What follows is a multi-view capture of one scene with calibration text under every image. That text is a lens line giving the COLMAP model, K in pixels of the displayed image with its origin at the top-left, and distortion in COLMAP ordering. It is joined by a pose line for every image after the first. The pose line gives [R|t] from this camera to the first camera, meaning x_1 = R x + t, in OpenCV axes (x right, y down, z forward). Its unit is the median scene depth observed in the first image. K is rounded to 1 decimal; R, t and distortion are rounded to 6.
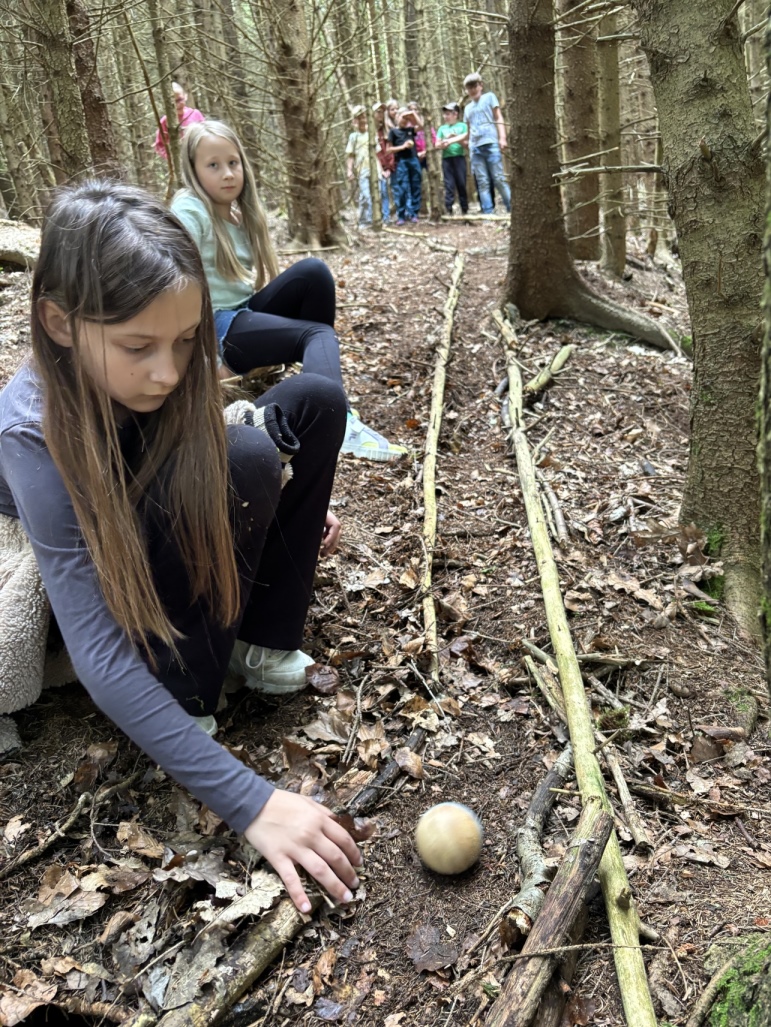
lens RADIAL K [[791.6, 0, 383.5], [0, 791.6, 522.6], [0, 0, 1]] dist [0.014537, -0.040600]
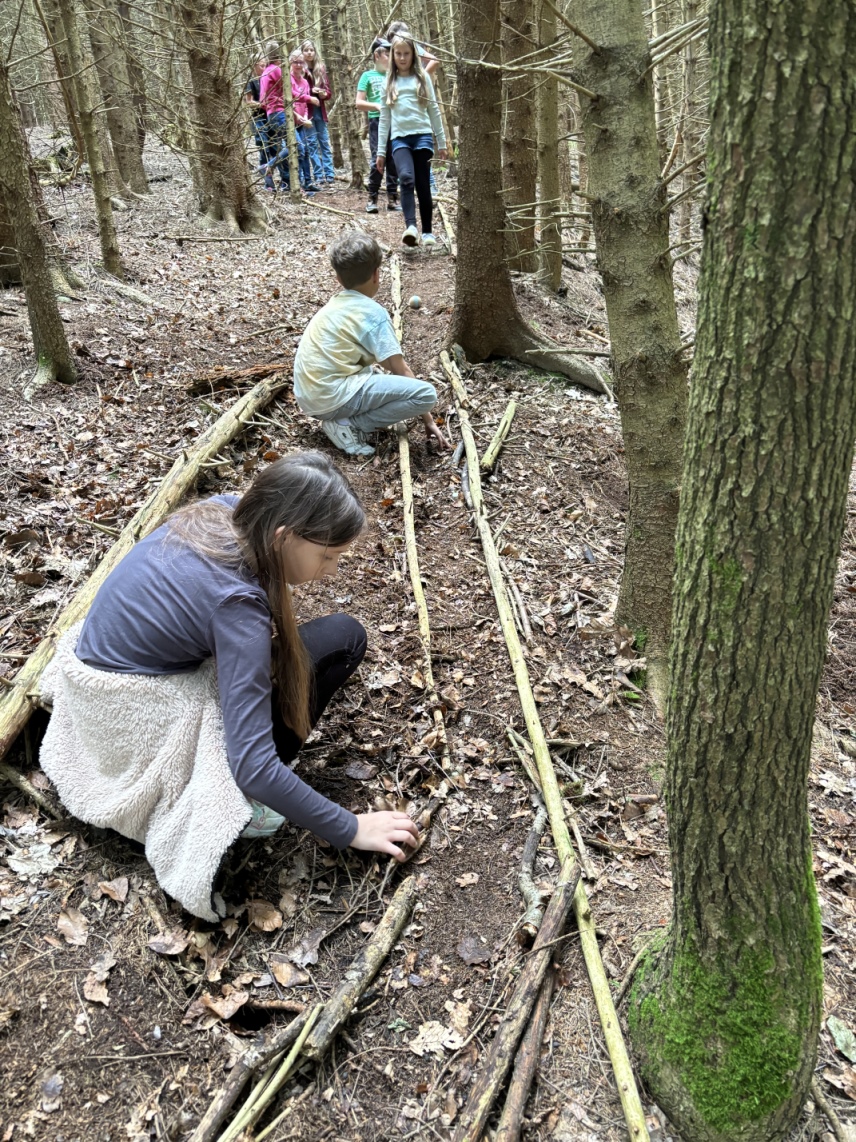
lens RADIAL K [[880.2, 0, 424.7], [0, 880.2, 565.0], [0, 0, 1]] dist [0.014537, -0.040600]
pose [[0.987383, -0.010815, 0.157979, -0.184825], [-0.002275, 0.996593, 0.082442, -0.237978], [-0.158332, -0.081761, 0.983995, -0.416540]]
